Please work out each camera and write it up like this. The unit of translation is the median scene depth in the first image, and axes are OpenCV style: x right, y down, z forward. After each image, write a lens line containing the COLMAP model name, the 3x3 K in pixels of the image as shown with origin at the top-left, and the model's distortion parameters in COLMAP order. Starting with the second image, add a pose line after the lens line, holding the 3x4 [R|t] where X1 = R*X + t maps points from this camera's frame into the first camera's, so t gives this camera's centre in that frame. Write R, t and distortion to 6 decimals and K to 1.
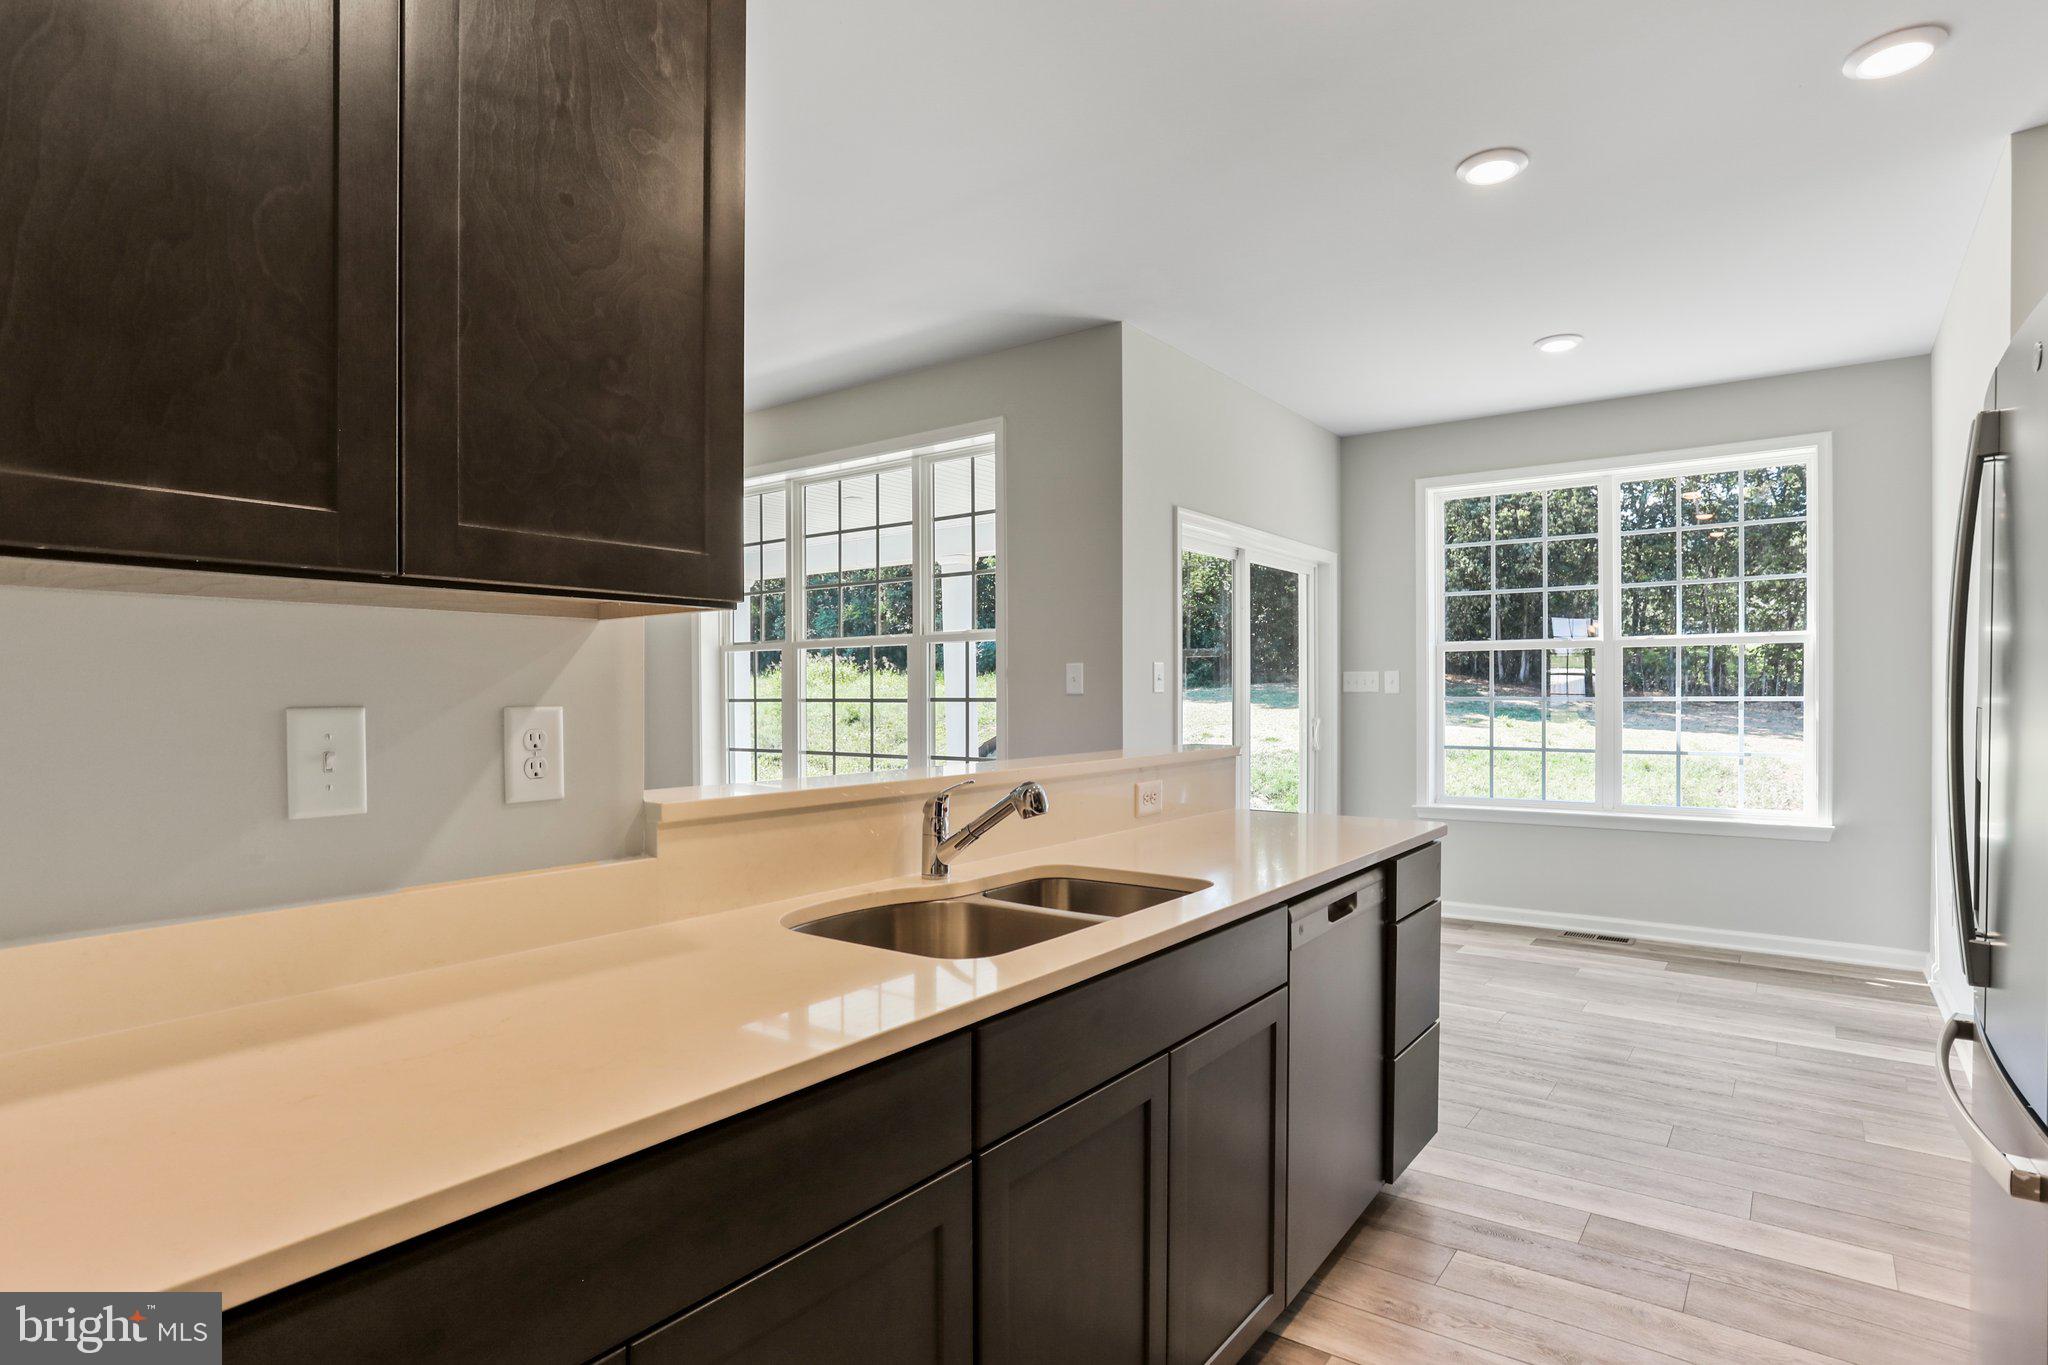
lens RADIAL K [[1035.8, 0, 1055.2], [0, 1035.8, 695.2], [0, 0, 1]] dist [-0.041976, 0.010562]
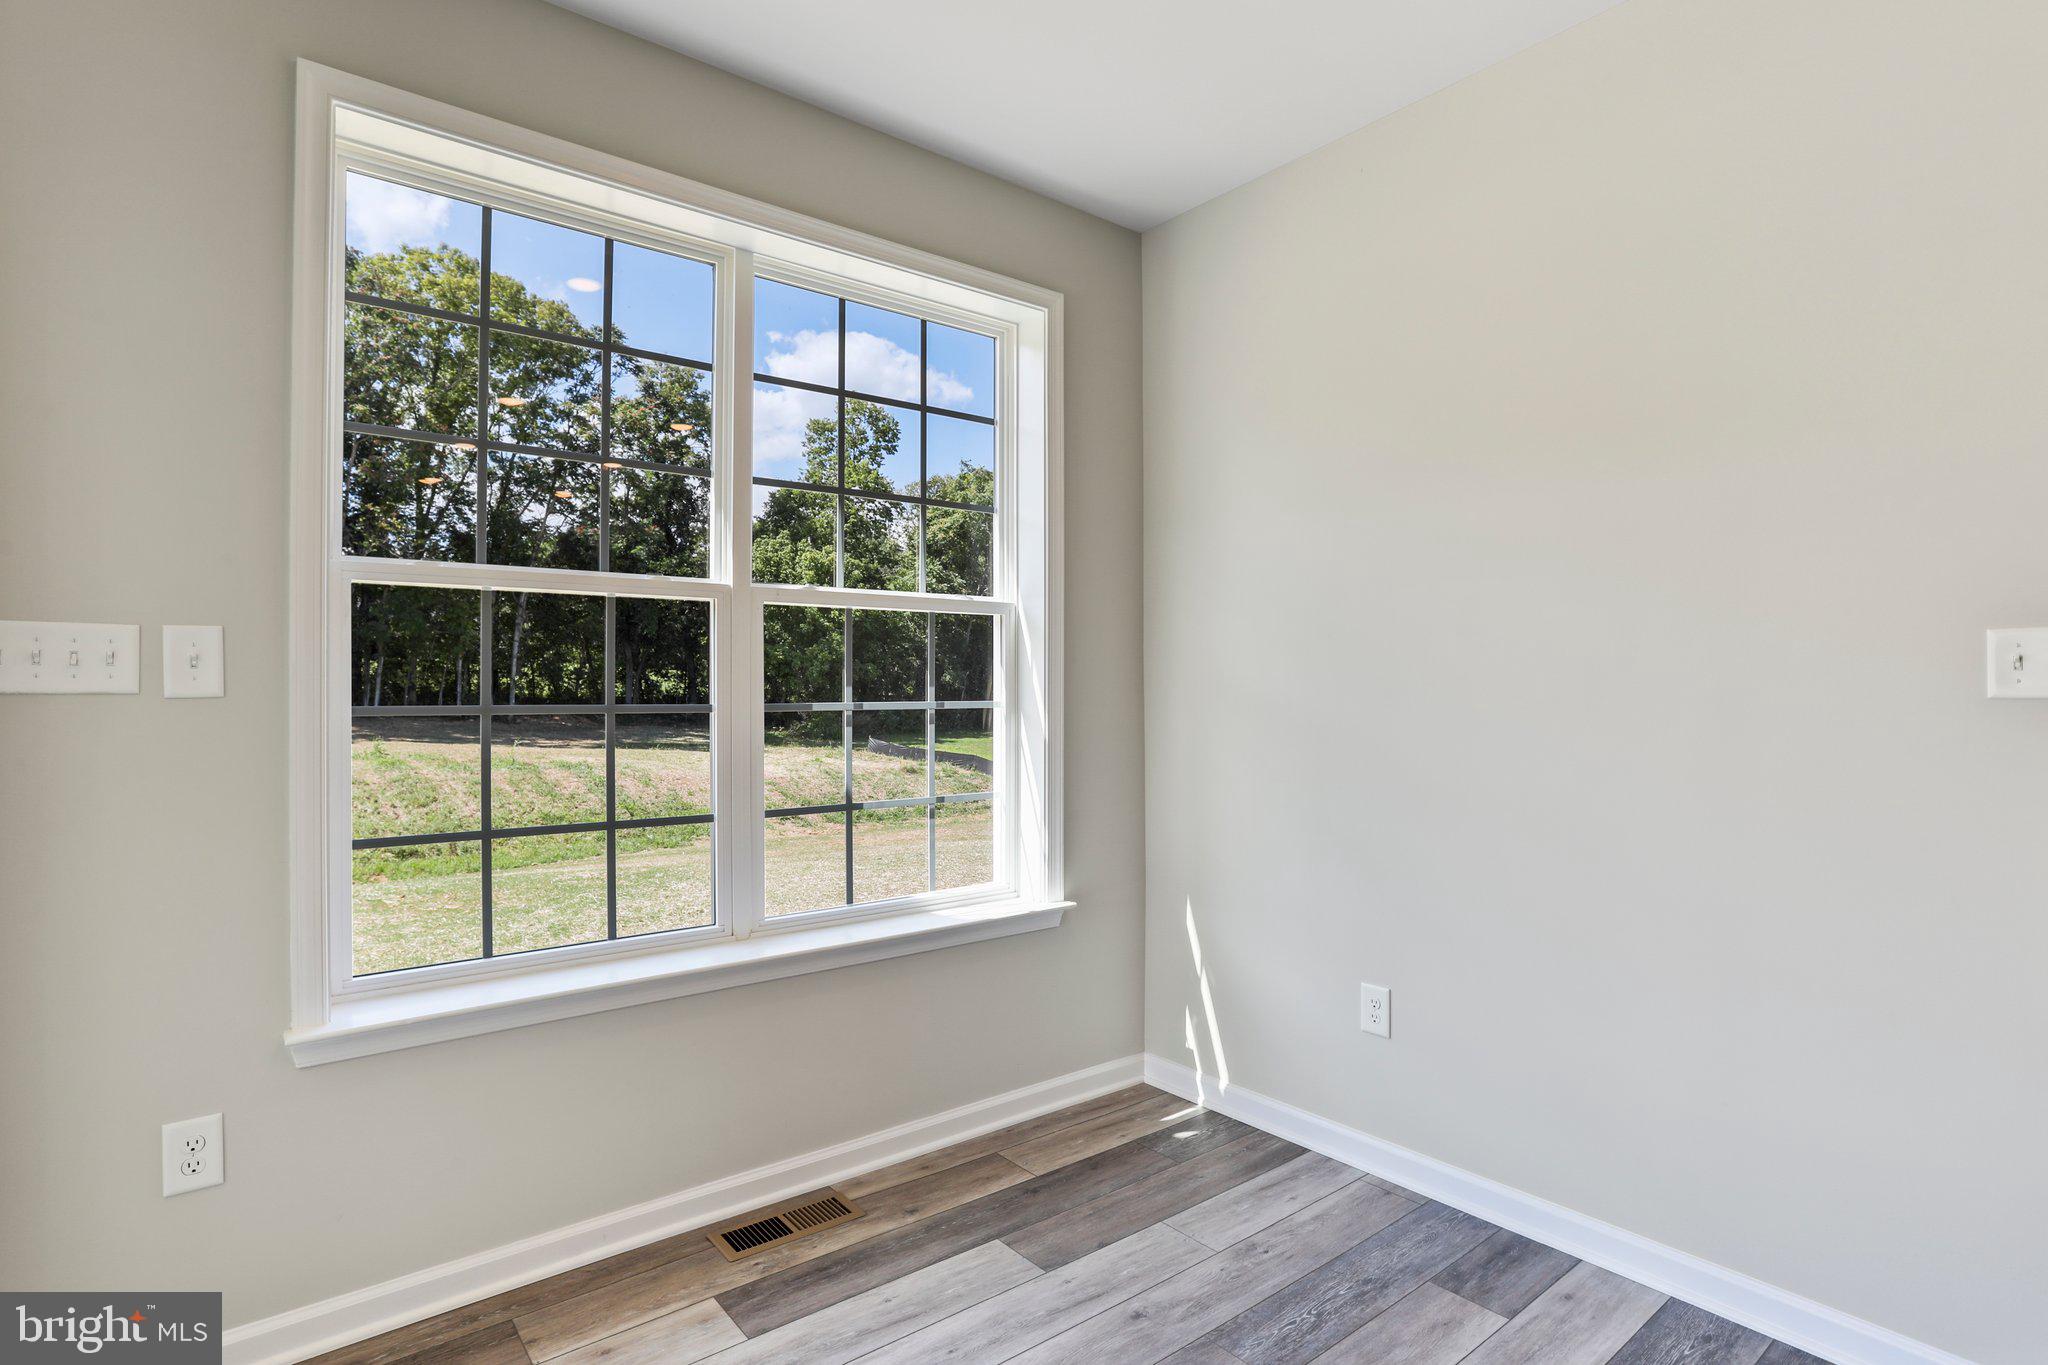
lens RADIAL K [[1035.8, 0, 1050.8], [0, 1035.8, 689.0], [0, 0, 1]] dist [-0.041976, 0.010562]
pose [[0.282819, 0.006242, 0.959153, 0.117193], [0.004063, 0.999962, -0.007706, -0.001051], [-0.959165, 0.006077, 0.282783, 0.739810]]
